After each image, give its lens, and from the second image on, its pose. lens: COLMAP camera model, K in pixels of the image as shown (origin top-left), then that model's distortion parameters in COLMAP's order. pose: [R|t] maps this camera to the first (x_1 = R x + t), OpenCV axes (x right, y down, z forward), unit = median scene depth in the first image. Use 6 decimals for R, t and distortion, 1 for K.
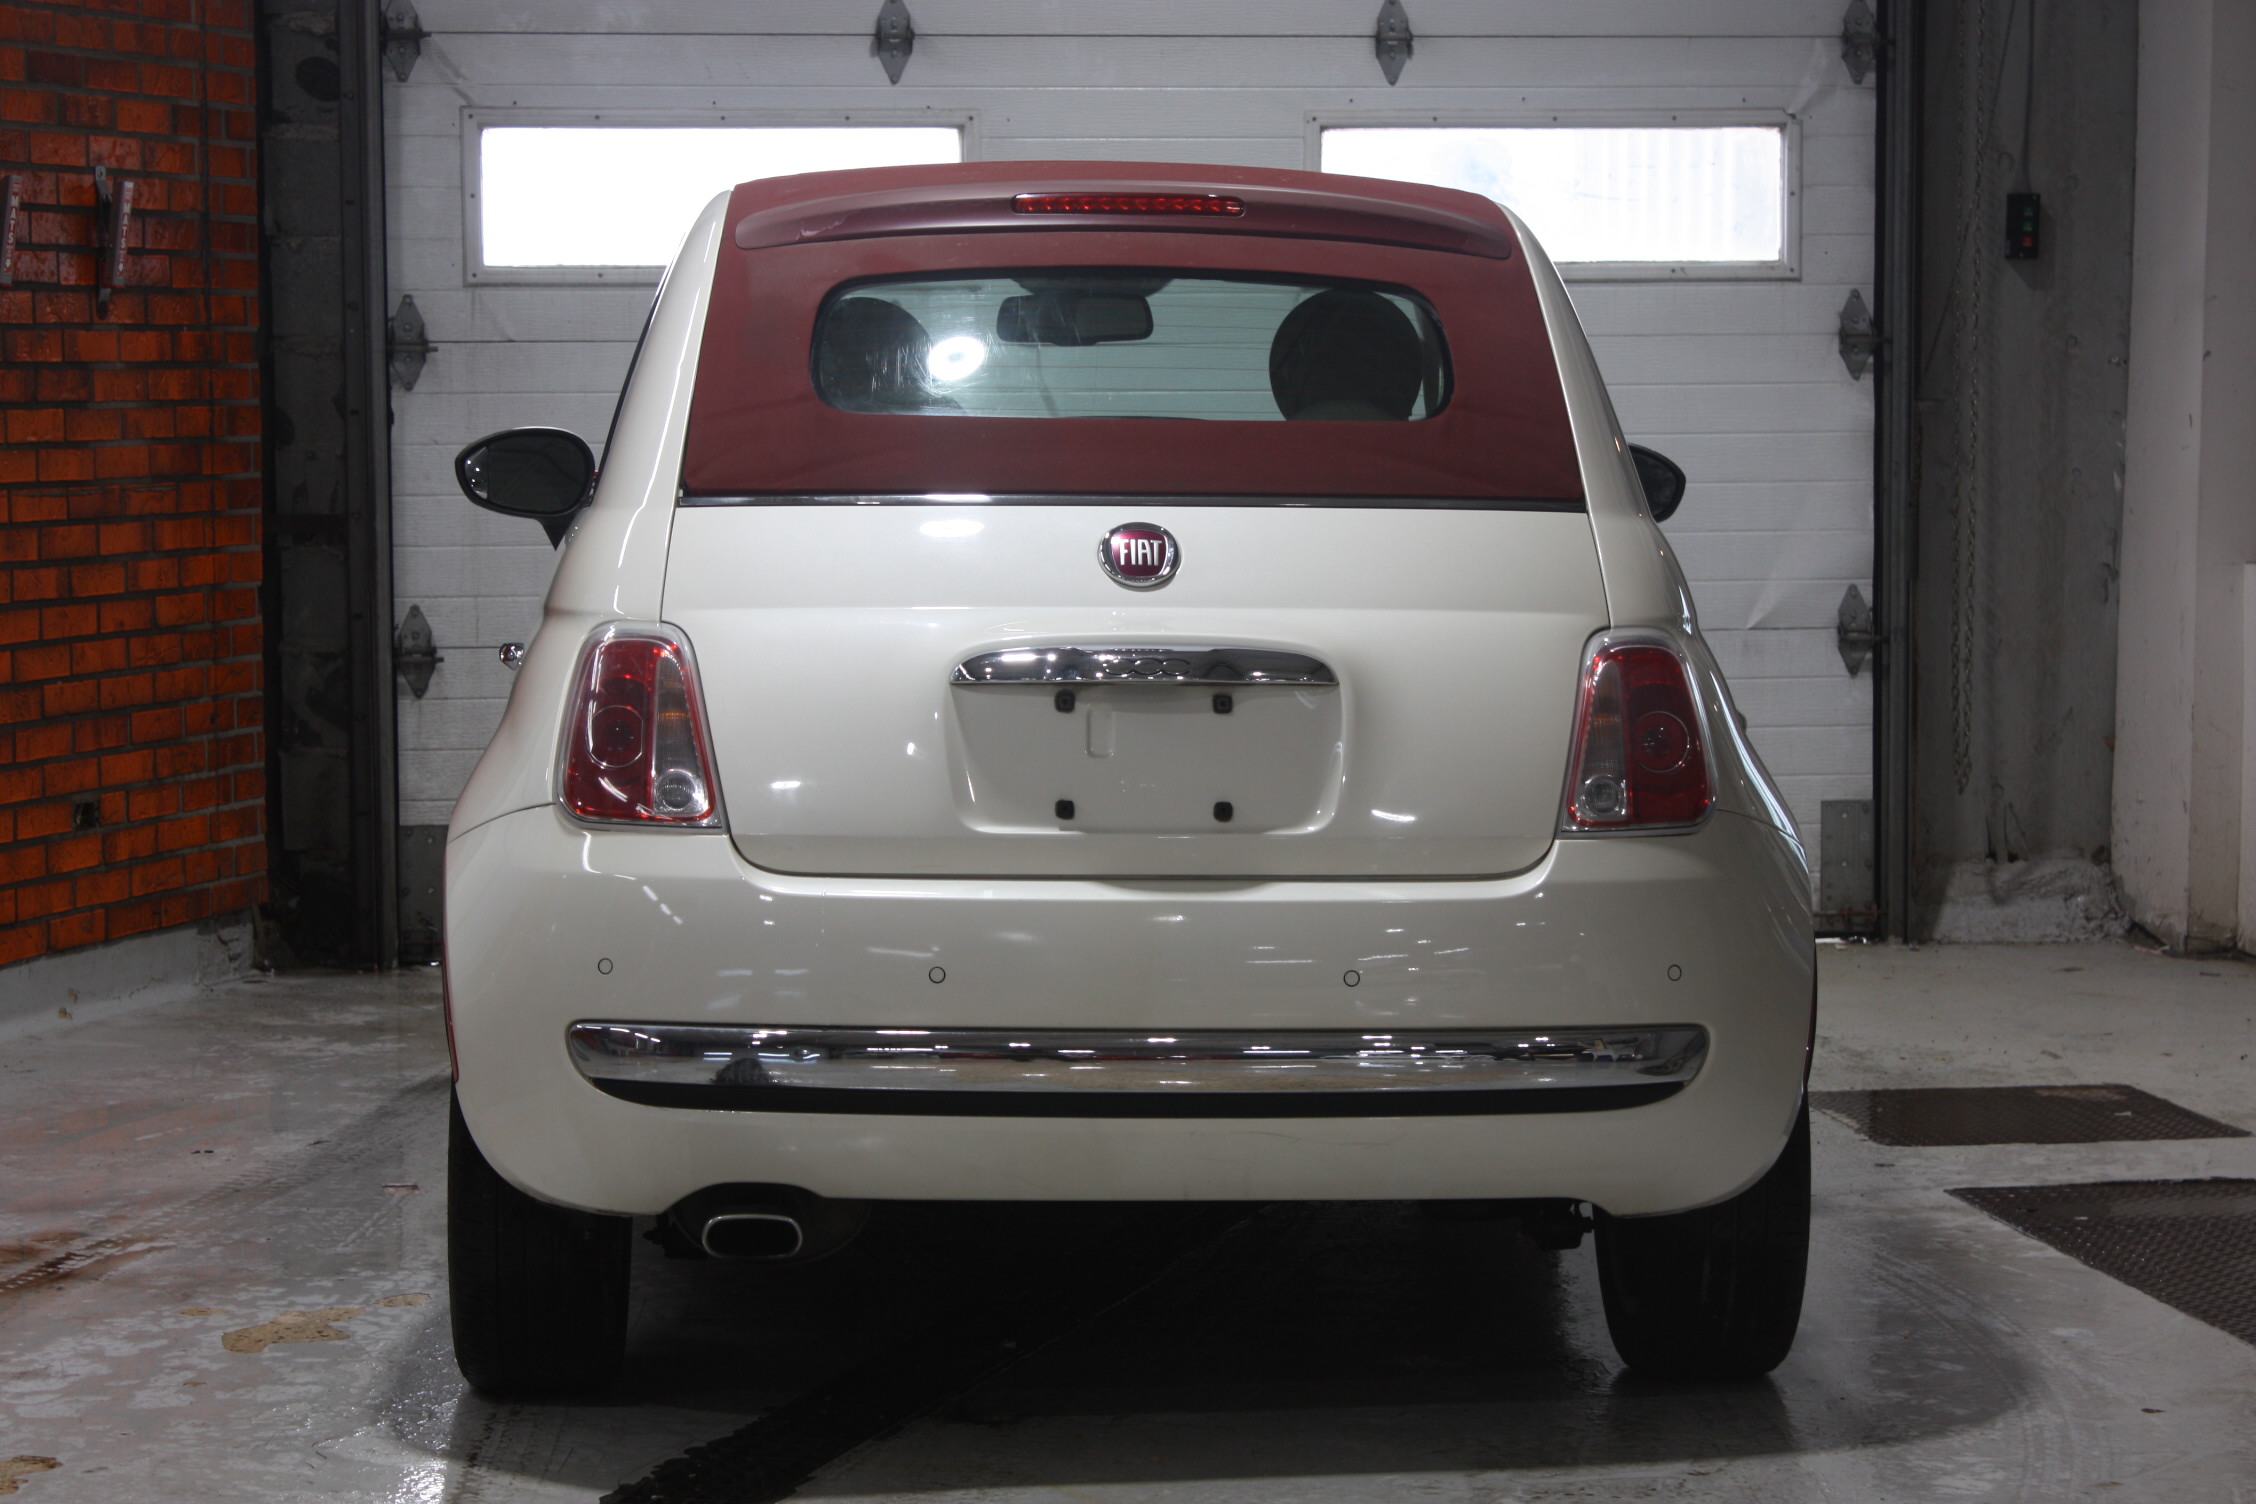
lens RADIAL K [[5455.3, 0, 1147.5], [0, 5455.3, 755.1], [0, 0, 1]] dist [0.167035, 0.000000]
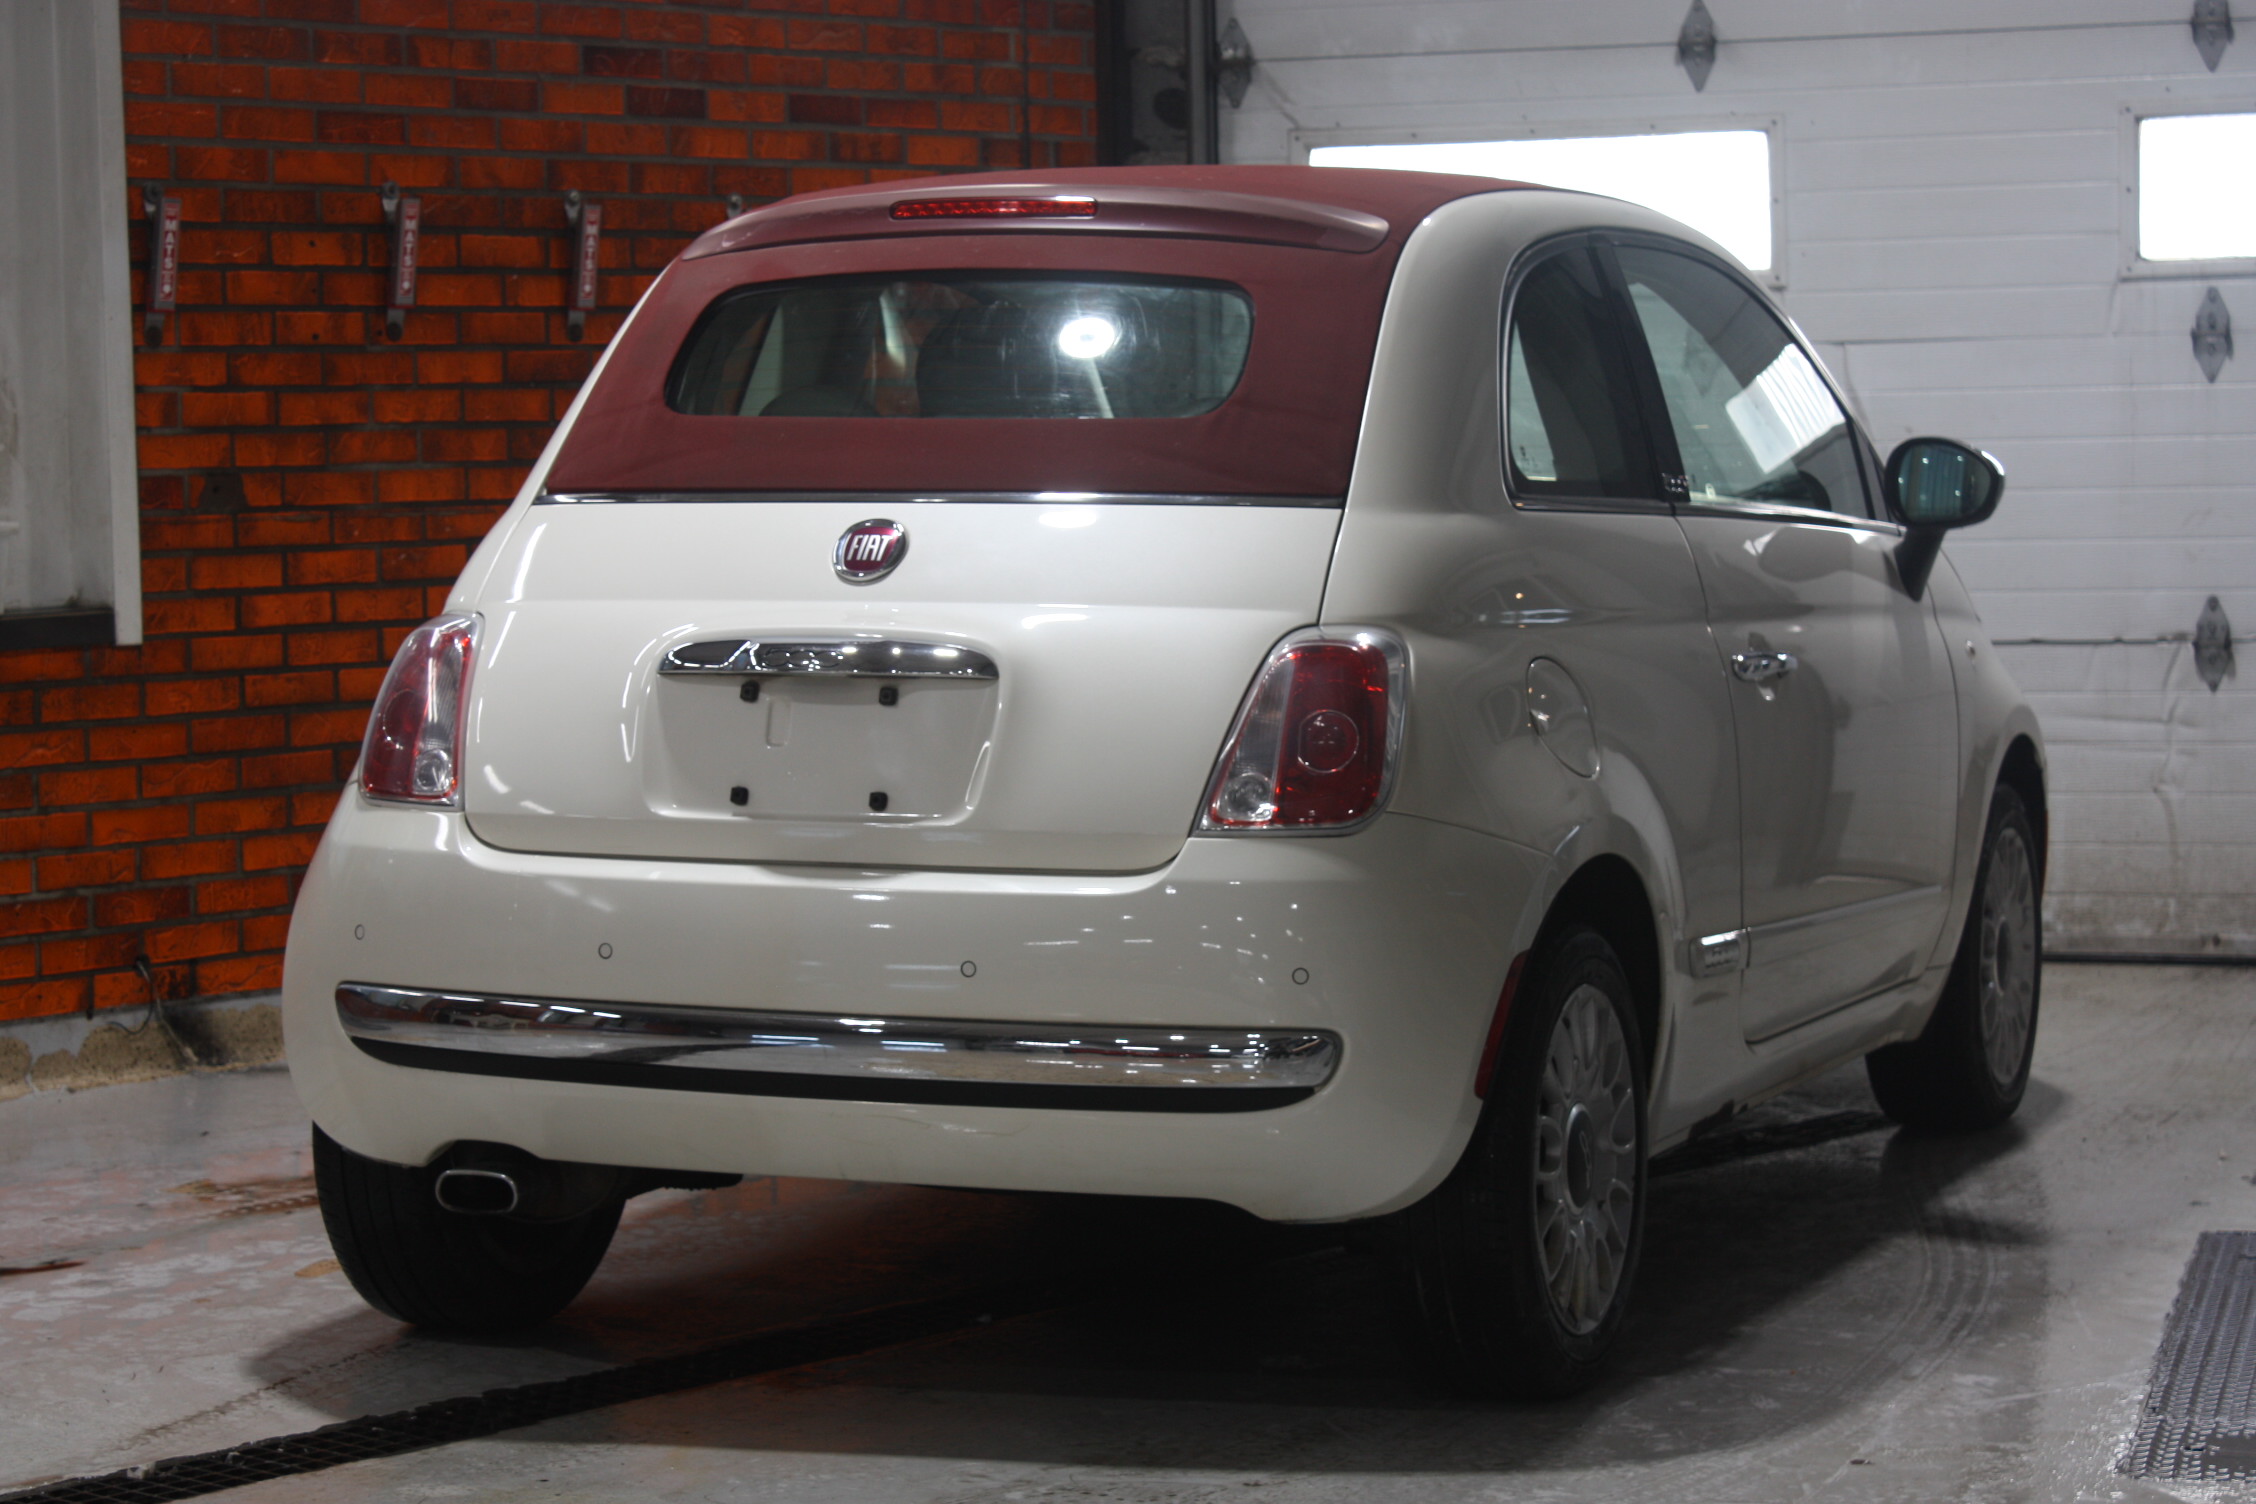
lens RADIAL K [[5426.2, 0, 1120.9], [0, 5426.2, 742.7], [0, 0, 1]] dist [0.158708, 0.000000]
pose [[0.899014, 0.017974, -0.437552, 0.472774], [-0.021265, 0.999770, -0.002623, 0.001029], [0.437404, 0.011663, 0.899189, 0.102929]]
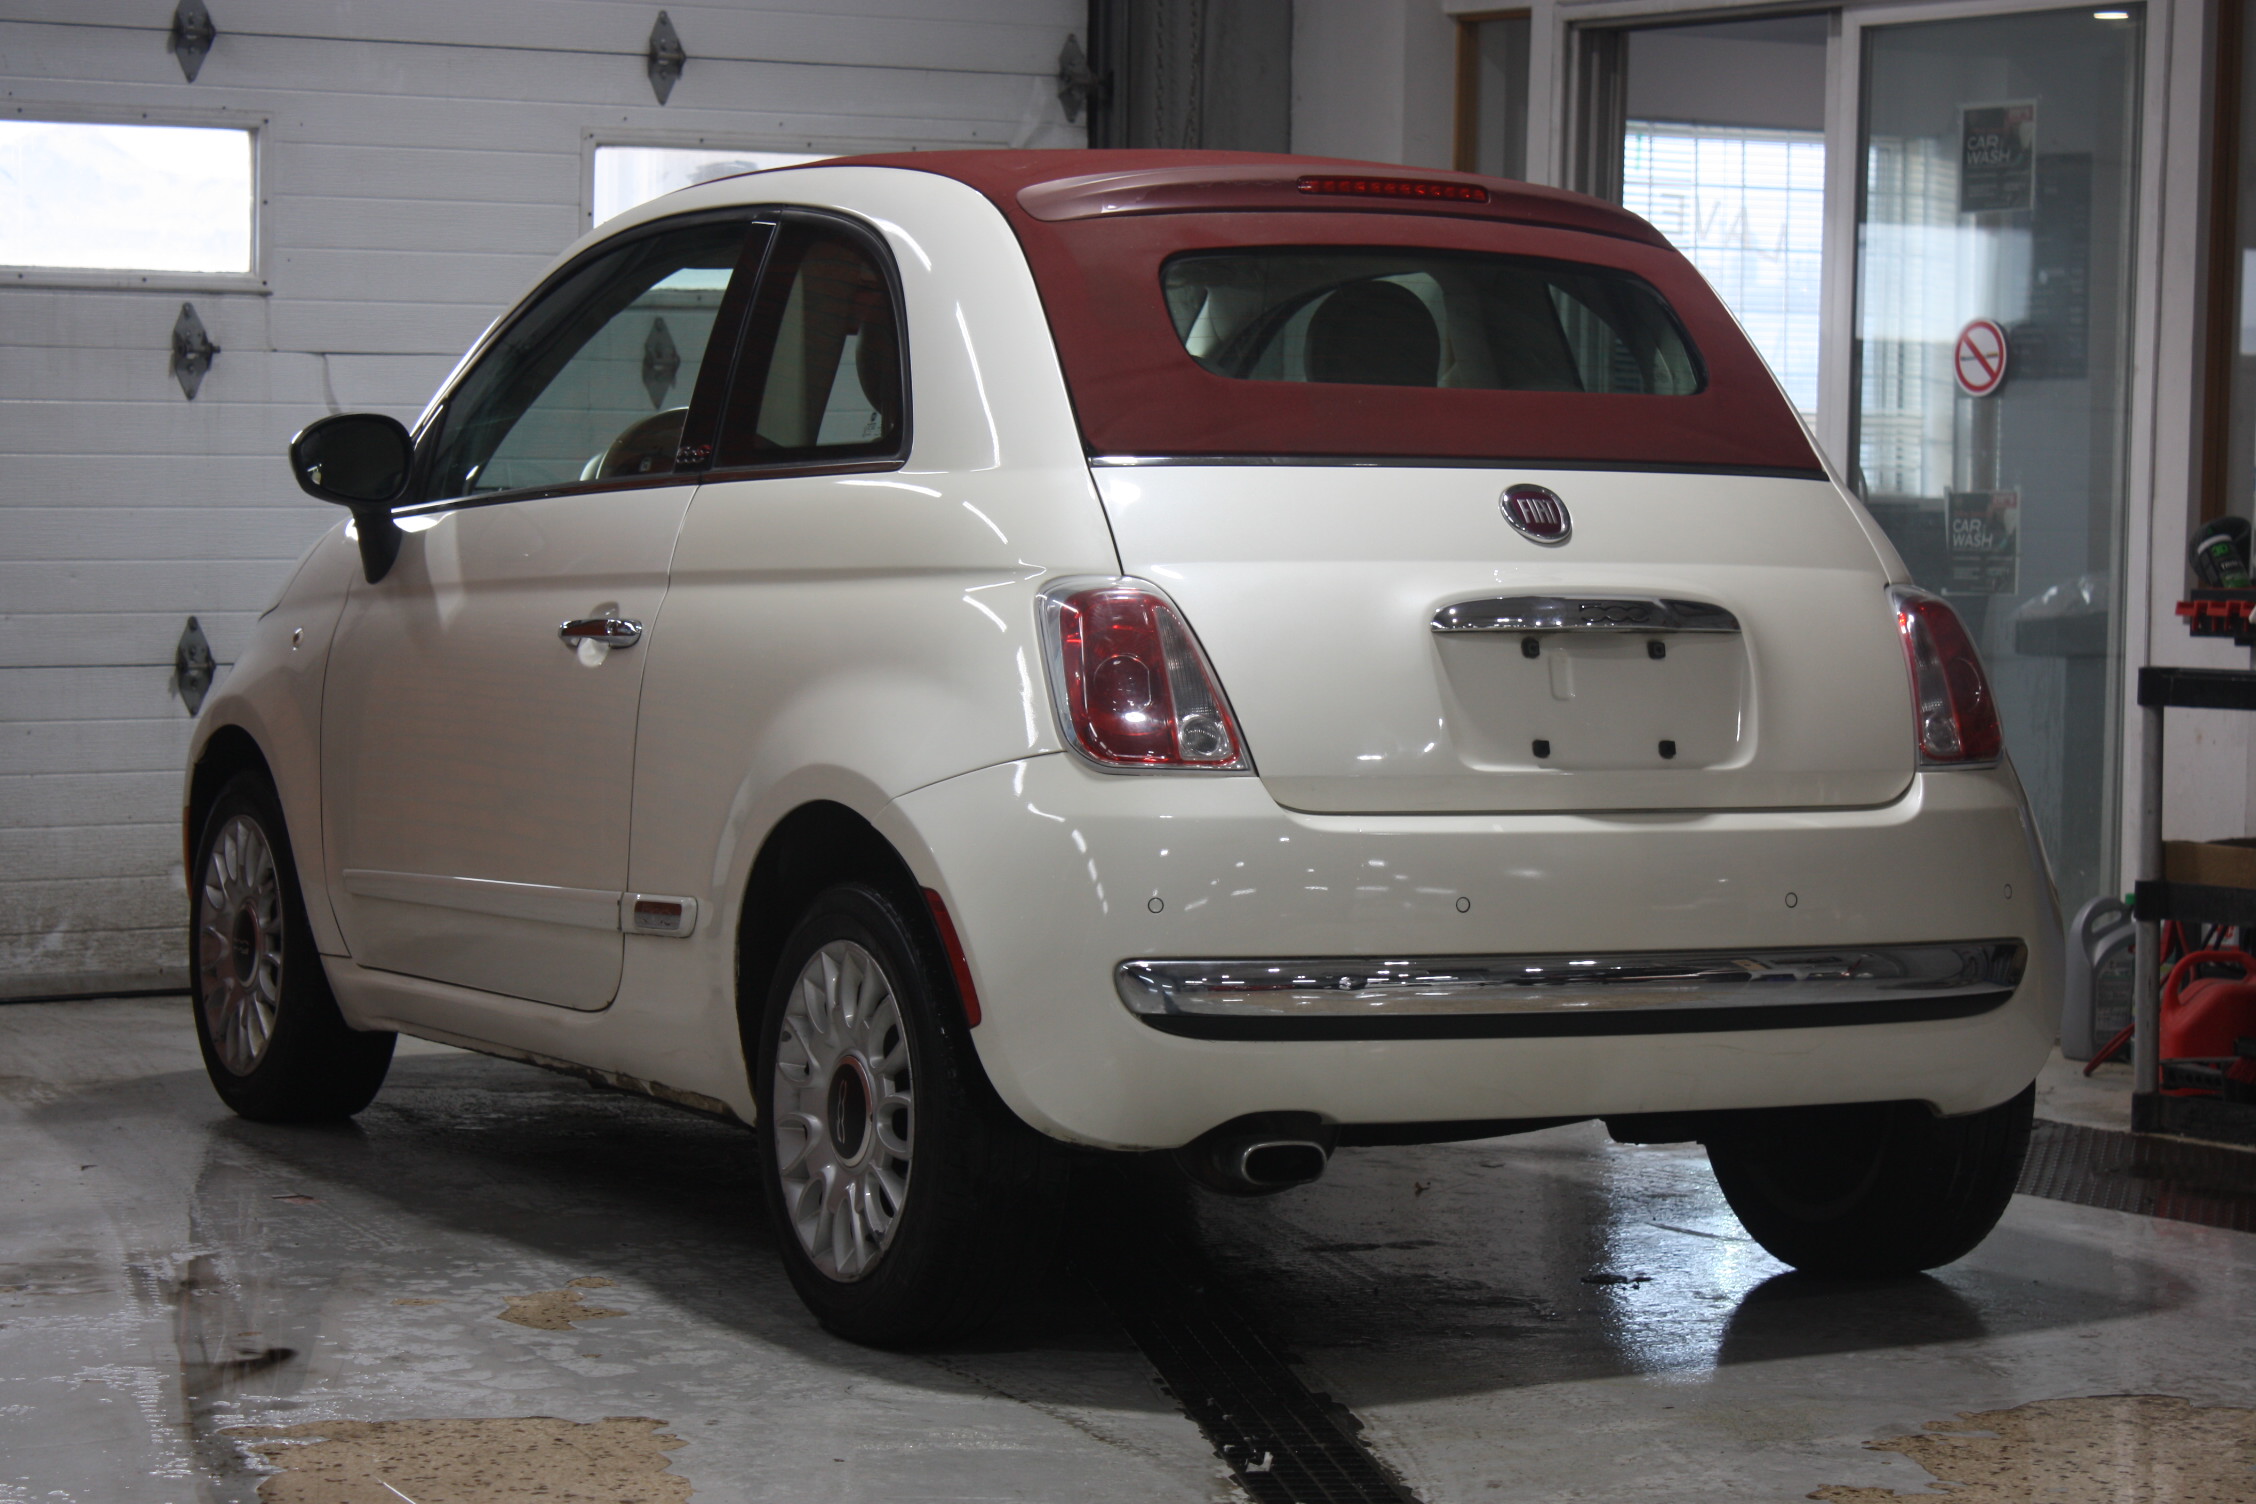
lens RADIAL K [[5835.7, 0, 1114.4], [0, 5835.7, 752.9], [0, 0, 1]] dist [0.217141, 0.000000]
pose [[0.903842, -0.011994, 0.427698, -0.548315], [0.022475, 0.999558, -0.019465, 0.029551], [-0.427275, 0.027206, 0.903712, 0.004782]]
